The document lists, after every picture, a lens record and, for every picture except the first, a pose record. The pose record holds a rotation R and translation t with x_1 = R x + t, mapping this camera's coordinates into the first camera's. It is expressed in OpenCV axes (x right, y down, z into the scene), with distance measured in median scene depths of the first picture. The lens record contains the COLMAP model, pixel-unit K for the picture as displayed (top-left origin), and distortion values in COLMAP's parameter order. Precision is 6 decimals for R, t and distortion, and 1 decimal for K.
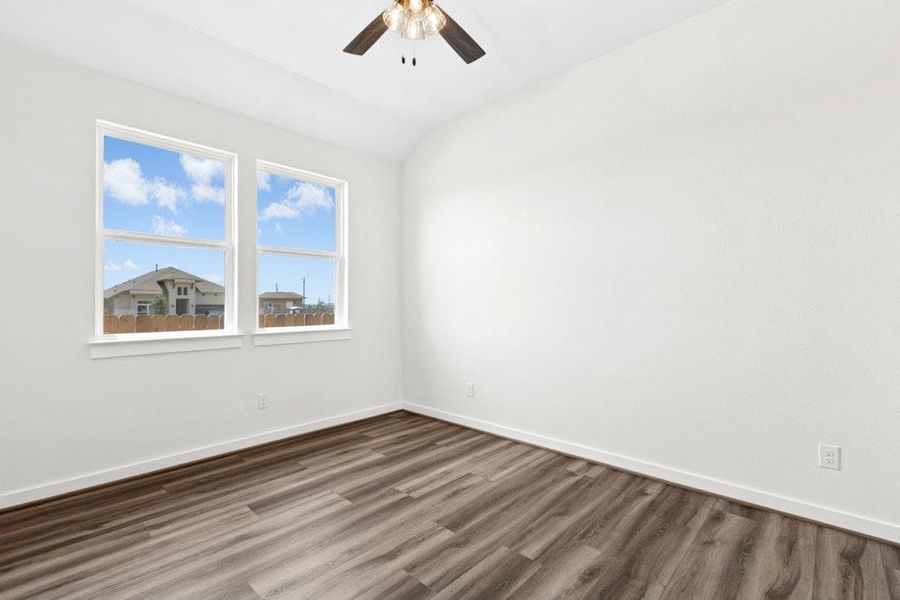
lens RADIAL K [[405.2, 0, 426.3], [0, 405.2, 305.4], [0, 0, 1]] dist [0.000389, 0.000348]
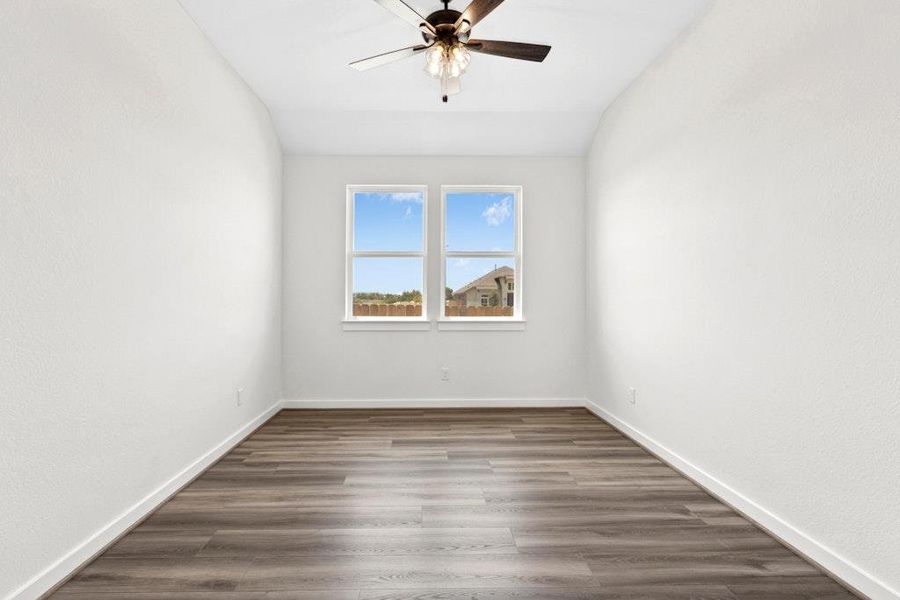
lens RADIAL K [[405.2, 0, 431.1], [0, 405.2, 301.8], [0, 0, 1]] dist [0.000389, 0.000348]
pose [[0.712239, 0.013554, -0.701807, 0.557698], [-0.009272, 0.999908, 0.009902, -0.003781], [0.701876, -0.000545, 0.712299, 0.074005]]
